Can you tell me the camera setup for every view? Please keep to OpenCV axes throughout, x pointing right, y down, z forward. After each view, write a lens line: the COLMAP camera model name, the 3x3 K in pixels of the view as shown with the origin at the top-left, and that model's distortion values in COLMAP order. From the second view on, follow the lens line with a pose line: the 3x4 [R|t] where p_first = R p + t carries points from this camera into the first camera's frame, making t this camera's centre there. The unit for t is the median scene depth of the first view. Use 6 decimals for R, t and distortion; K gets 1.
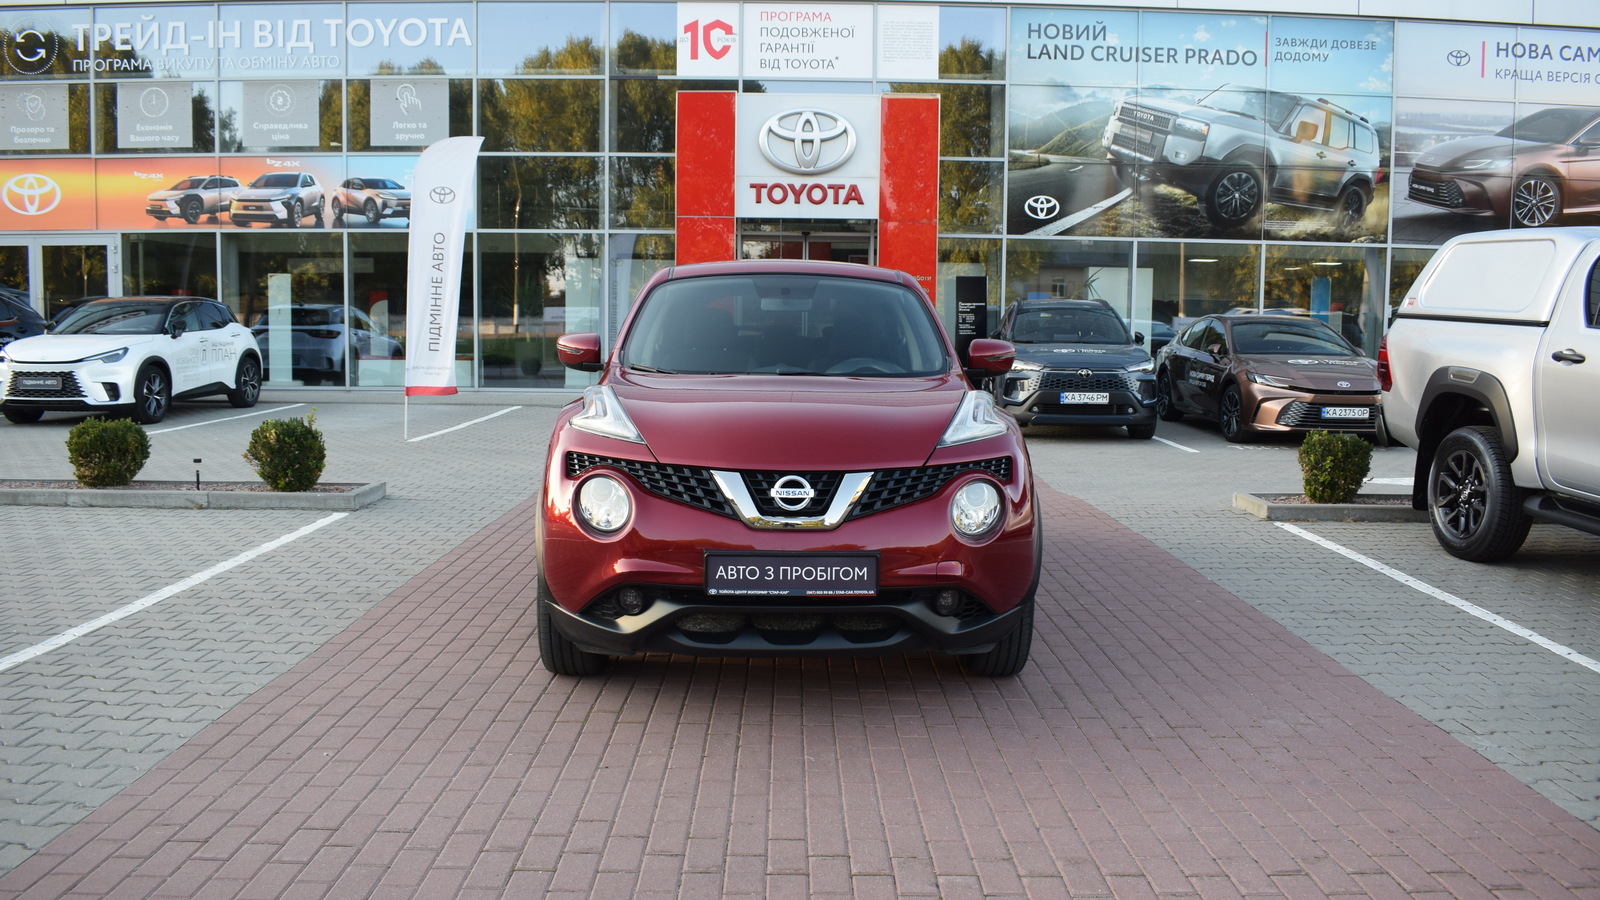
lens RADIAL K [[1285.2, 0, 810.5], [0, 1285.2, 448.6], [0, 0, 1]] dist [-0.102284, 0.021617]
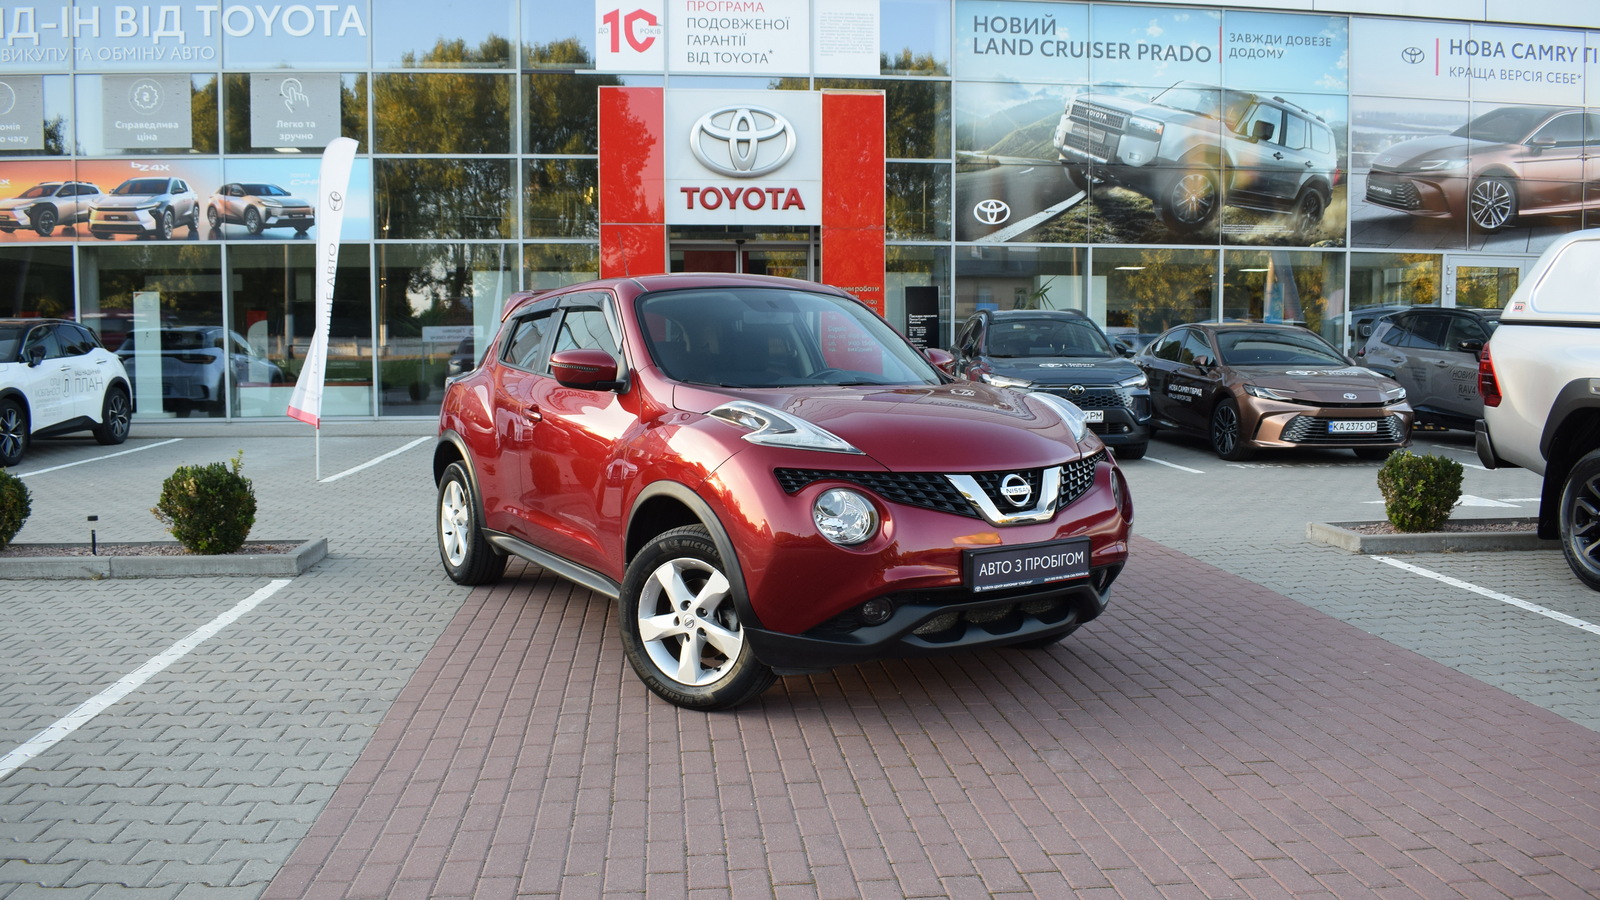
lens RADIAL K [[1285.2, 0, 797.5], [0, 1285.2, 448.9], [0, 0, 1]] dist [-0.102284, 0.021617]
pose [[0.995143, -0.021500, 0.096067, -0.054826], [0.022870, 0.999652, -0.013180, -0.006599], [-0.095750, 0.015313, 0.995288, 0.086010]]
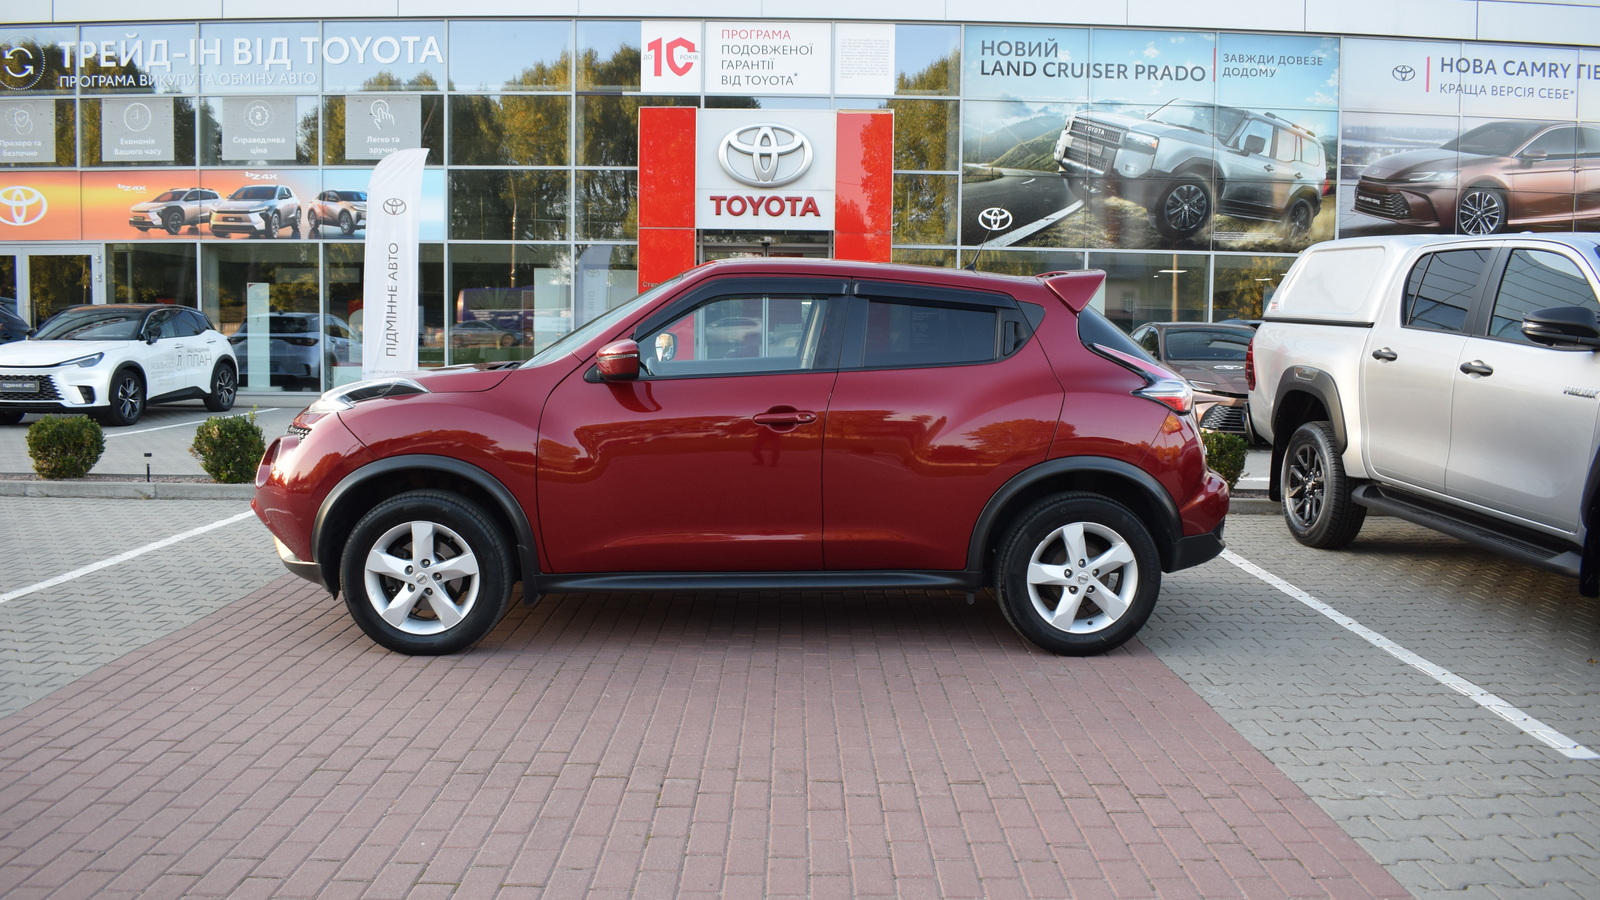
lens RADIAL K [[1285.2, 0, 807.5], [0, 1285.2, 450.7], [0, 0, 1]] dist [-0.102284, 0.021617]
pose [[0.999984, 0.002049, -0.005285, 0.036345], [-0.002089, 0.999969, -0.007567, 0.005828], [0.005270, 0.007578, 0.999957, -0.029785]]
